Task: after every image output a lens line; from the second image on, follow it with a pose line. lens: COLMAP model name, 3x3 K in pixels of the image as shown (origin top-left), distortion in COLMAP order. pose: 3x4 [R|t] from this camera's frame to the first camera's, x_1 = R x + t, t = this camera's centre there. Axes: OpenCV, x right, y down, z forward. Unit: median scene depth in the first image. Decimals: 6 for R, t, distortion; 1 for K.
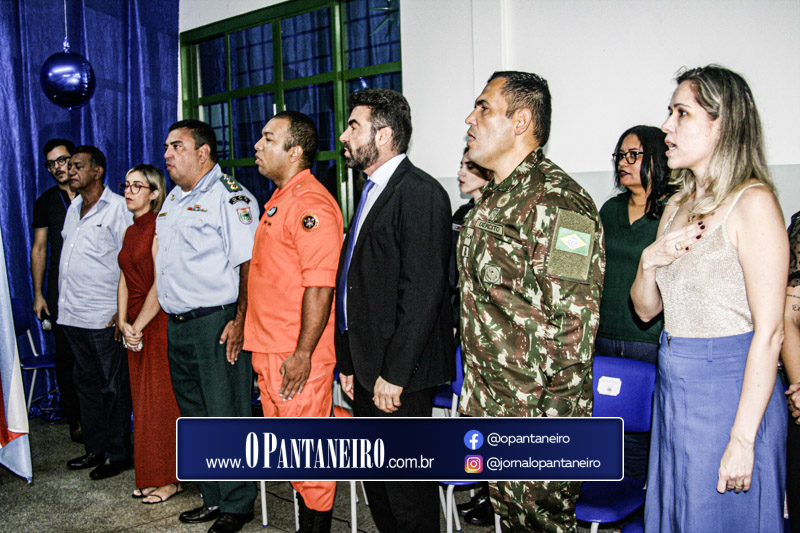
lens RADIAL K [[887.5, 0, 361.7], [0, 887.5, 263.2], [0, 0, 1]] dist [-0.147423, 0.164674]
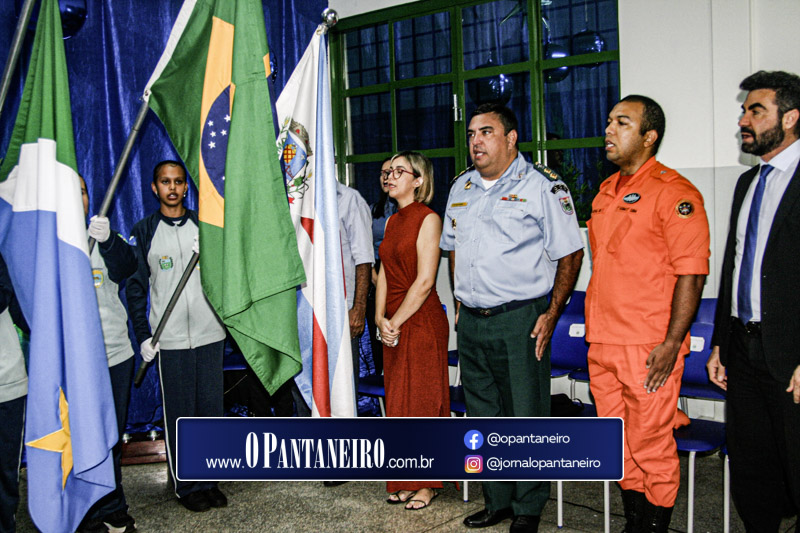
lens RADIAL K [[889.2, 0, 371.7], [0, 889.2, 267.5], [0, 0, 1]] dist [-0.119010, 0.052663]
pose [[0.999173, -0.007327, 0.039997, -0.369834], [0.007256, 0.999972, 0.001921, 0.011557], [-0.040010, -0.001629, 0.999198, 0.048210]]
